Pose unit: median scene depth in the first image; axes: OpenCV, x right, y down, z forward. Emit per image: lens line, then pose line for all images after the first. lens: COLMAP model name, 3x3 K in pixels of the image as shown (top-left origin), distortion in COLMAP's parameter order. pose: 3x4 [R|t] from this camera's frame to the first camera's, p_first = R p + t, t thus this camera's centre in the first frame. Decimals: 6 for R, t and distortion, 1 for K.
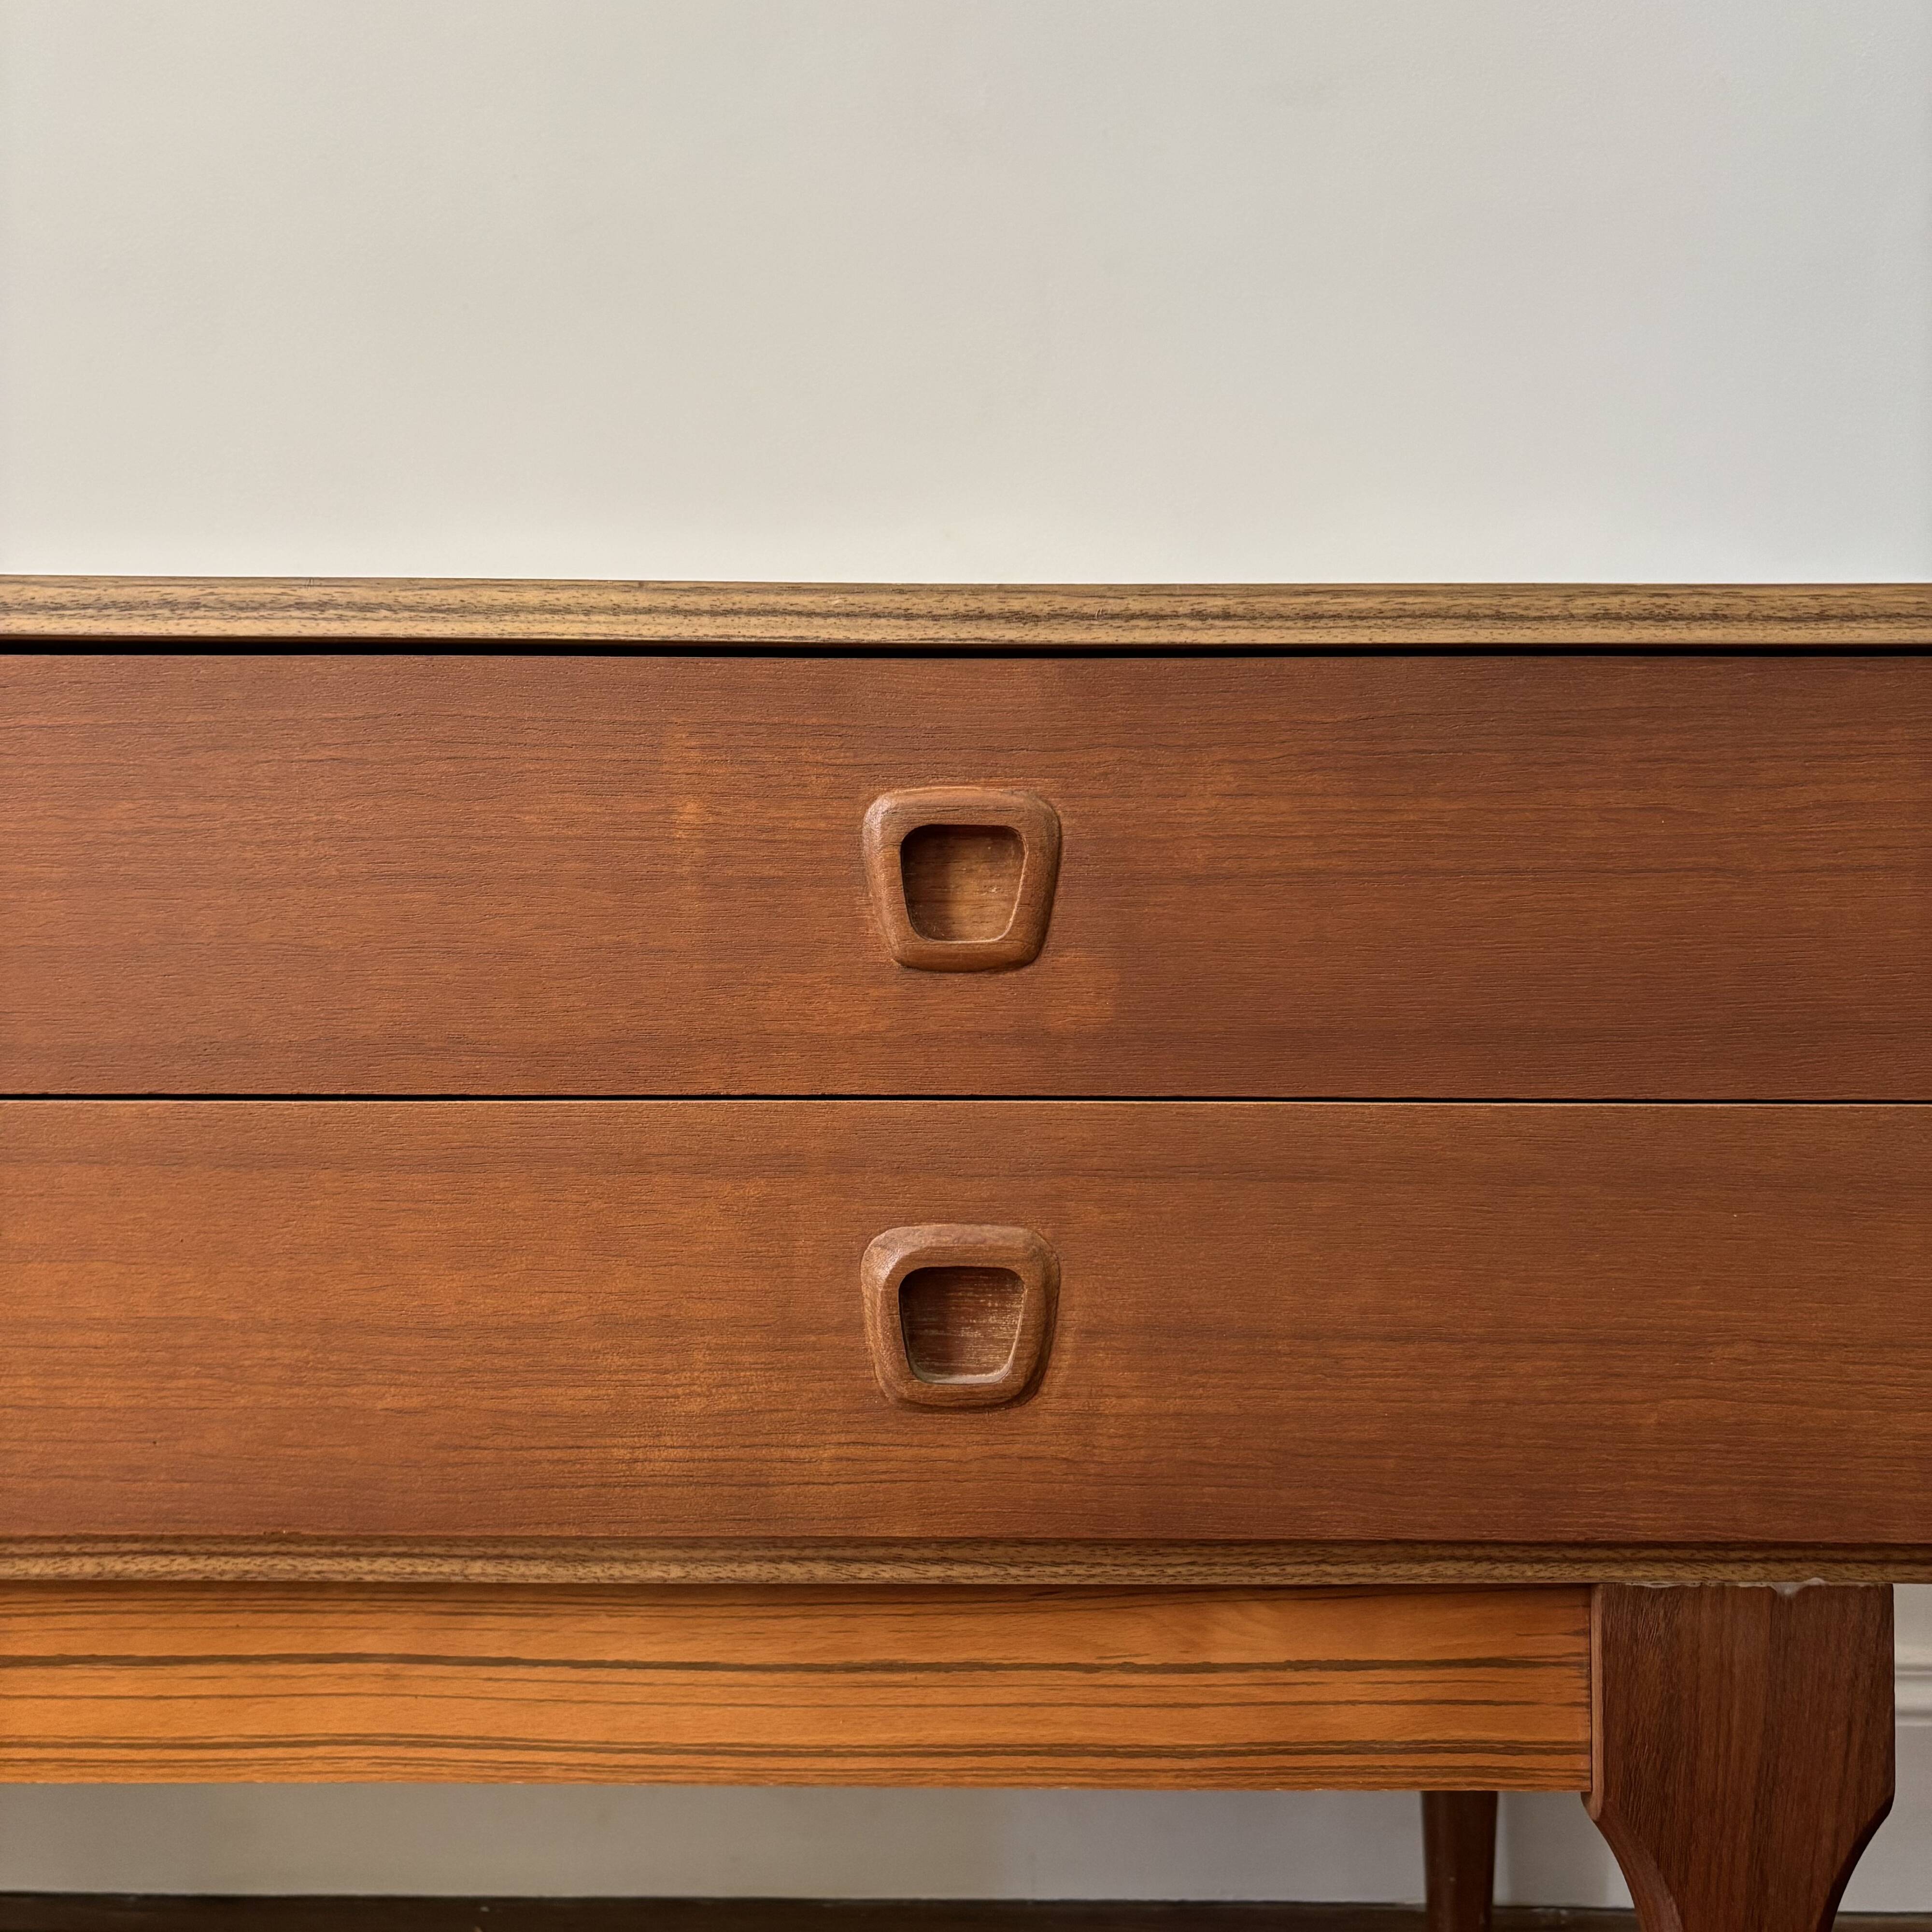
lens RADIAL K [[1833.2, 0, 959.6], [0, 1833.2, 981.3], [0, 0, 1]] dist [0.005125, 0.000000]
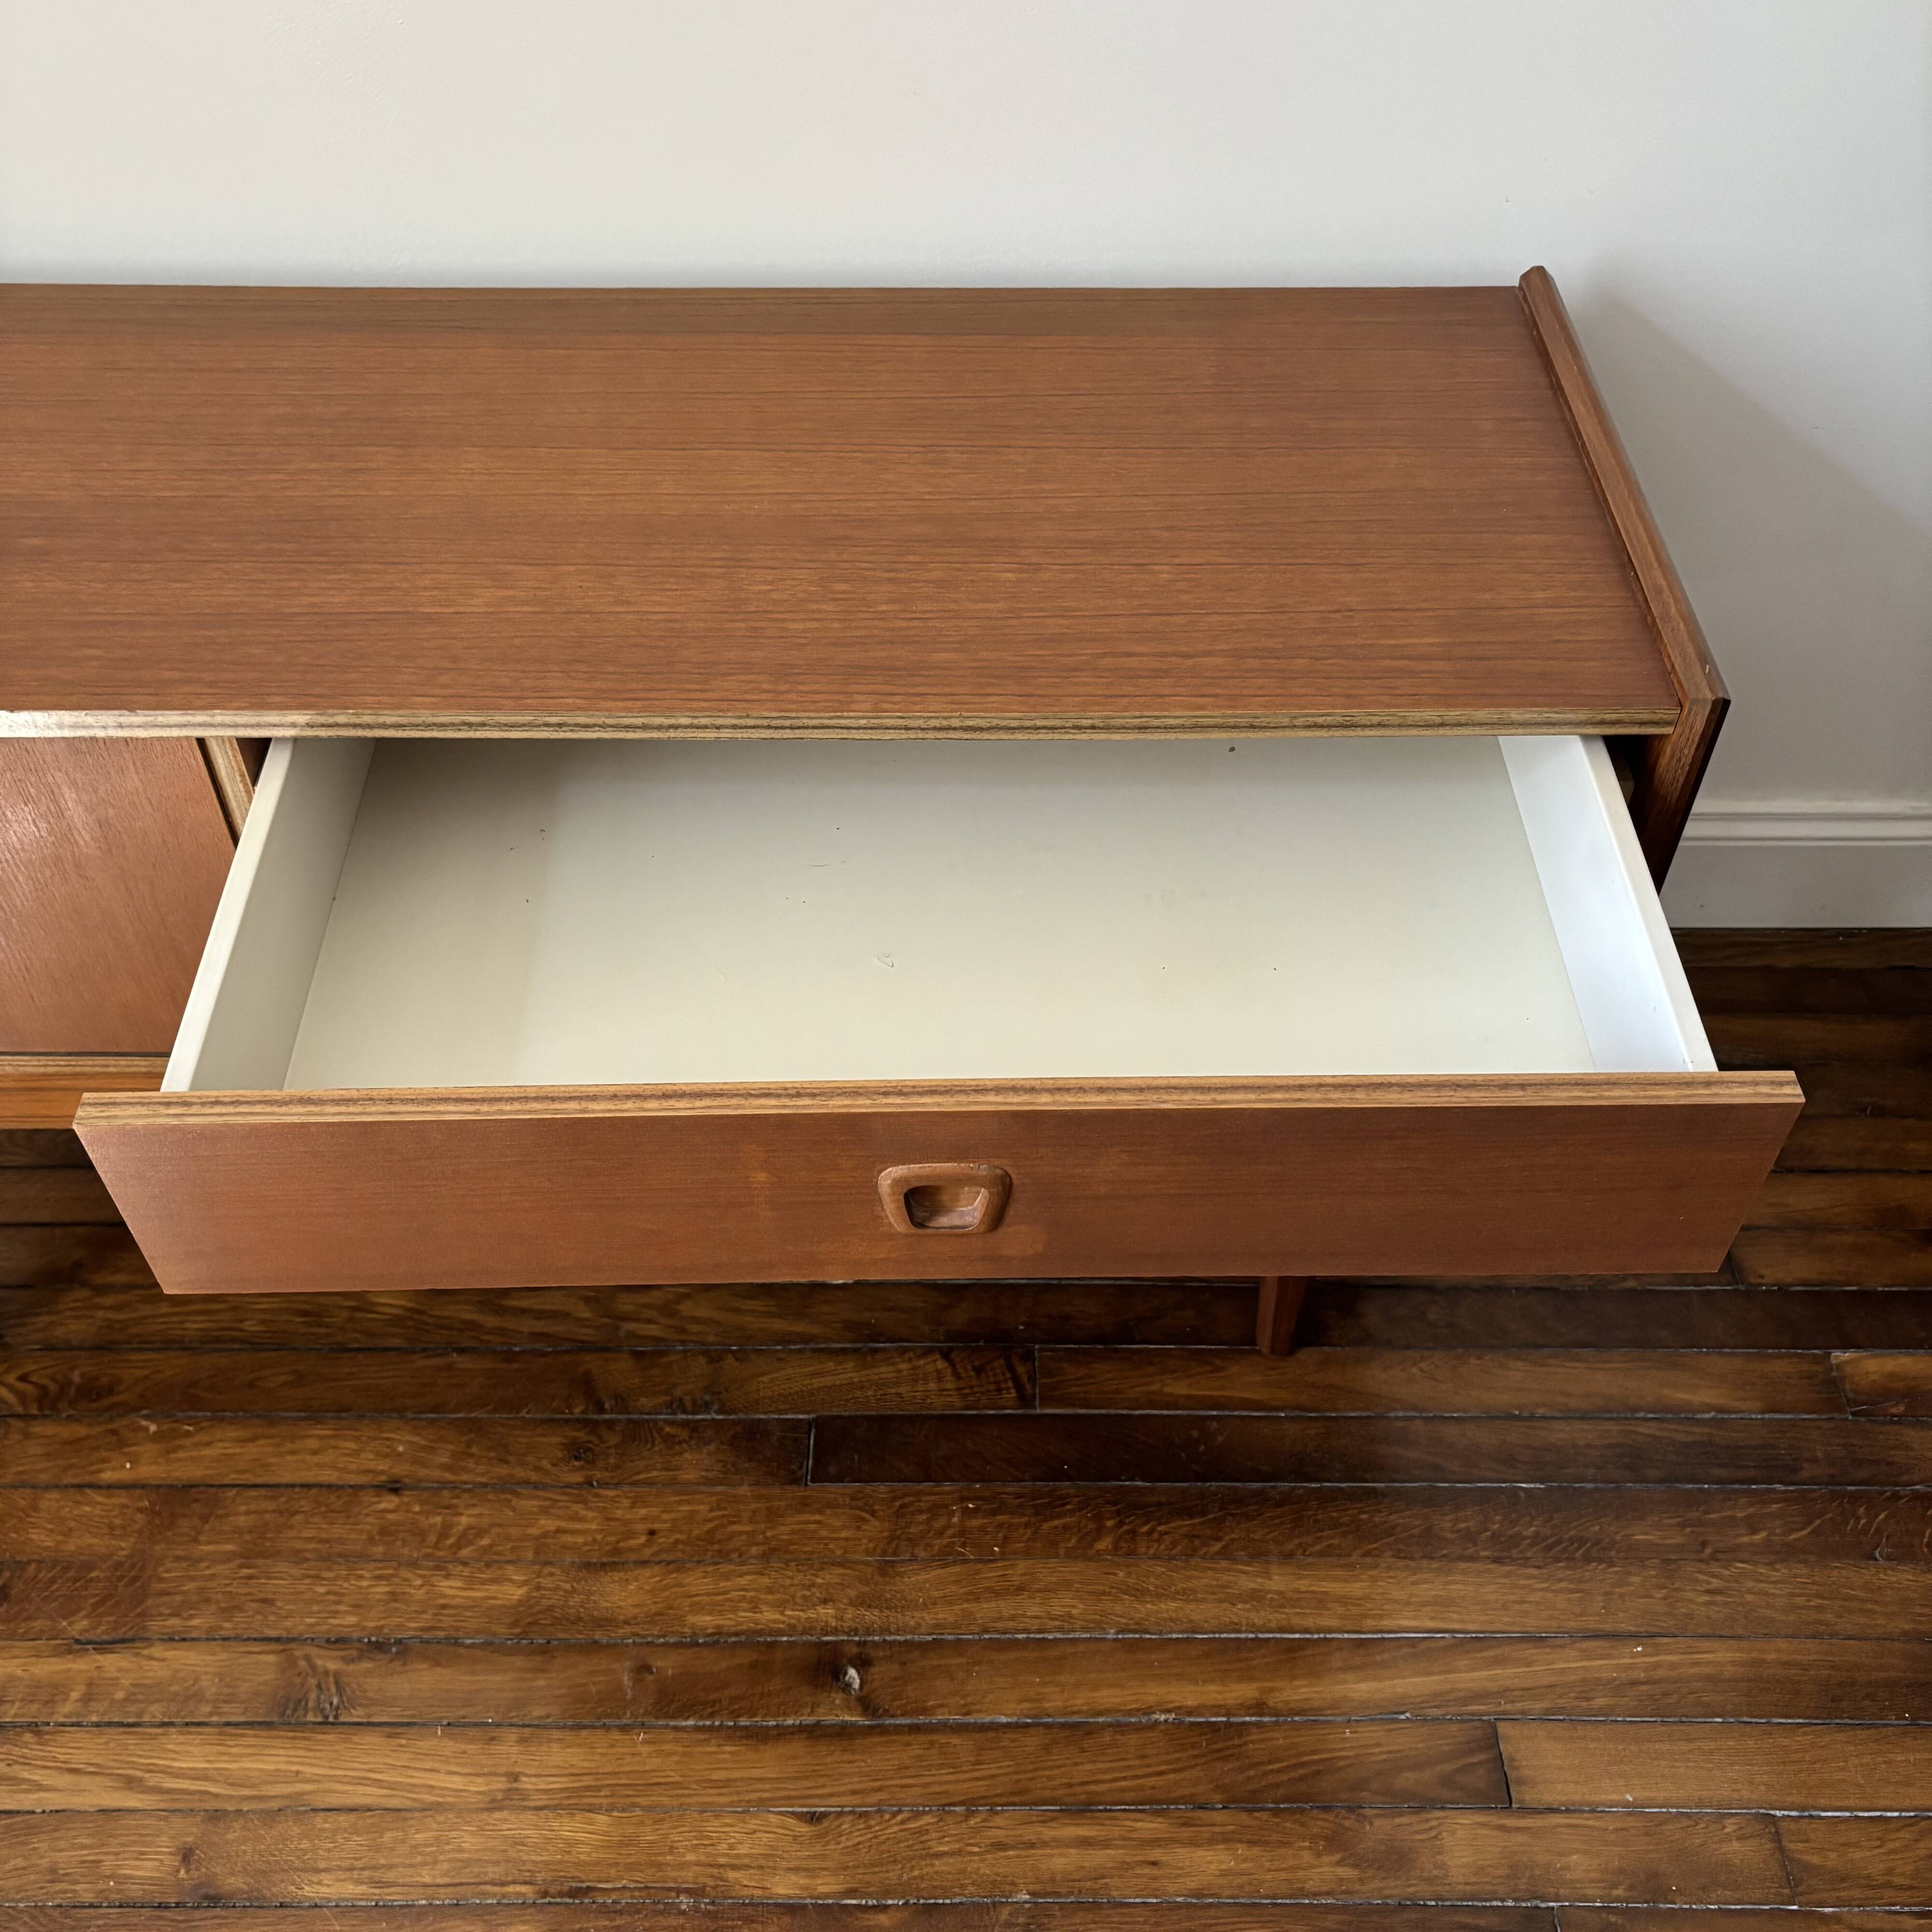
lens RADIAL K [[1970.5, 0, 954.5], [0, 1970.5, 968.8], [0, 0, 1]] dist [0.021476, 0.000000]
pose [[0.999873, -0.013973, 0.007699, -0.001087], [0.004156, 0.694043, 0.719922, -1.335651], [-0.015403, -0.719798, 0.694013, -0.420806]]
